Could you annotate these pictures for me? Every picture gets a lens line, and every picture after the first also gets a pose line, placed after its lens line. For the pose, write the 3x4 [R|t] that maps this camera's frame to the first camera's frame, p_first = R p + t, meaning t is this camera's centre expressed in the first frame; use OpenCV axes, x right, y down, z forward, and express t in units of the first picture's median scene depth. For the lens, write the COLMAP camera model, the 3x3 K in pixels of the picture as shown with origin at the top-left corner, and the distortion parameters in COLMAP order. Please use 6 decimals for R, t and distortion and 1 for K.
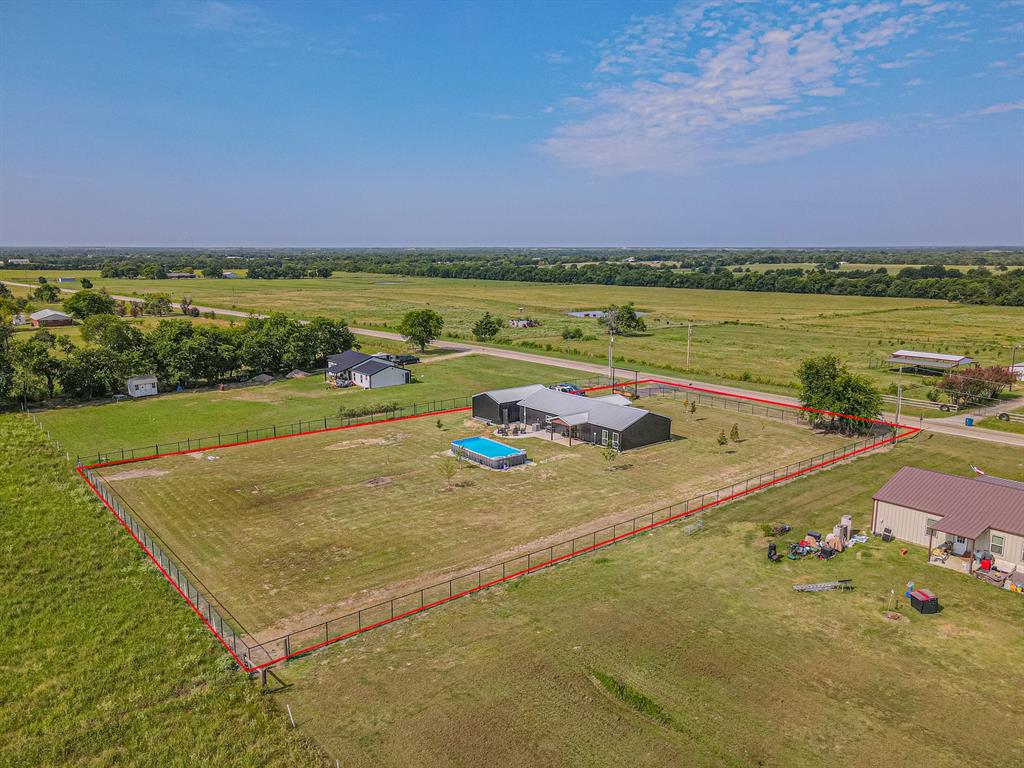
lens RADIAL K [[748.2, 0, 506.8], [0, 748.2, 383.6], [0, 0, 1]] dist [0.017378, 0.006057]
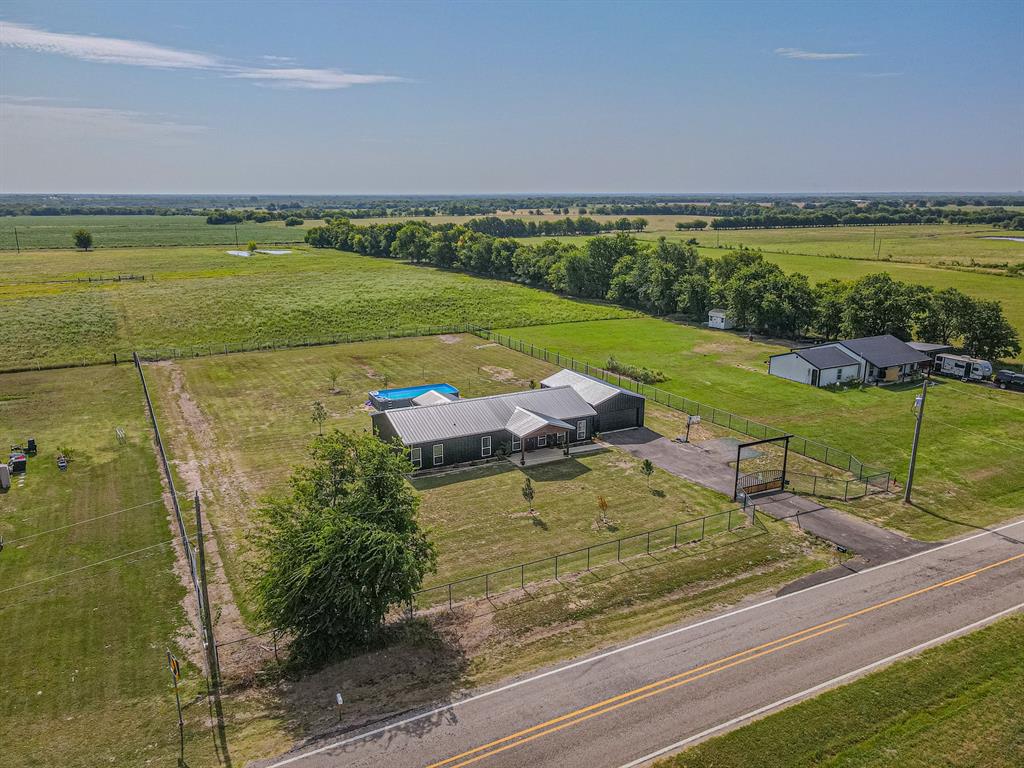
lens RADIAL K [[748.2, 0, 508.9], [0, 748.2, 385.5], [0, 0, 1]] dist [0.017378, 0.006057]
pose [[-0.187411, 0.245155, -0.951197, 0.984420], [-0.178726, 0.943681, 0.278432, -0.242785], [0.965885, 0.222184, -0.133040, 1.394800]]
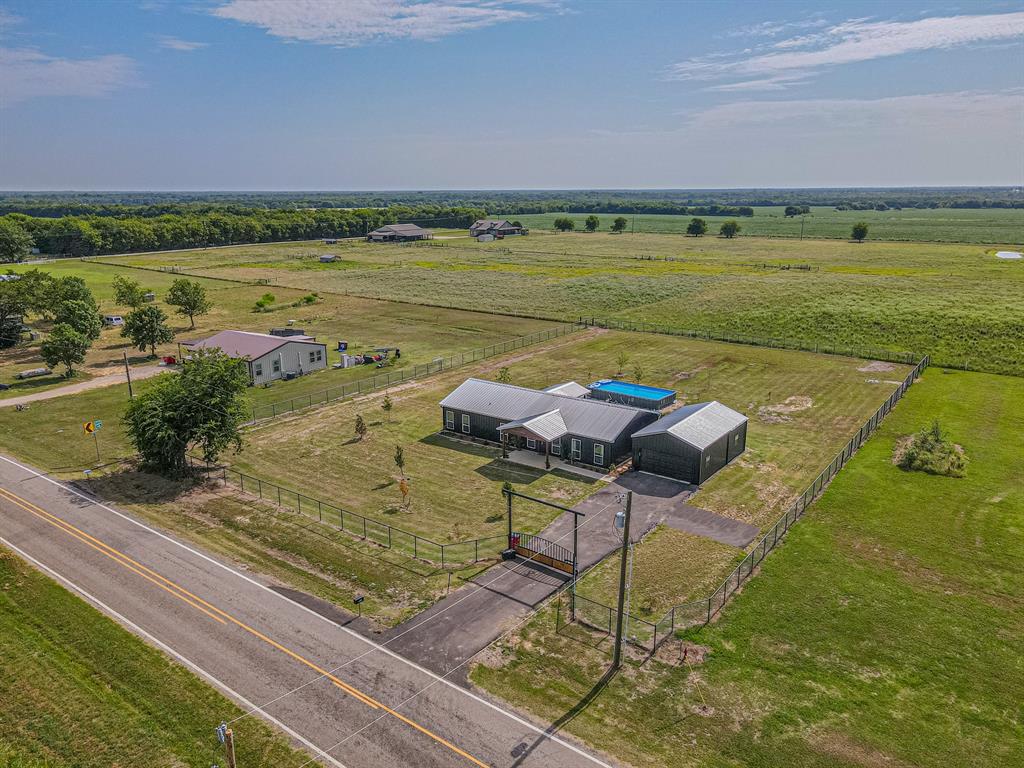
lens RADIAL K [[748.2, 0, 502.4], [0, 748.2, 385.0], [0, 0, 1]] dist [0.017378, 0.006057]
pose [[-0.968071, 0.068544, -0.241122, 0.414349], [-0.040637, 0.906254, 0.420775, -0.361435], [0.247359, 0.417139, -0.874533, 2.022640]]
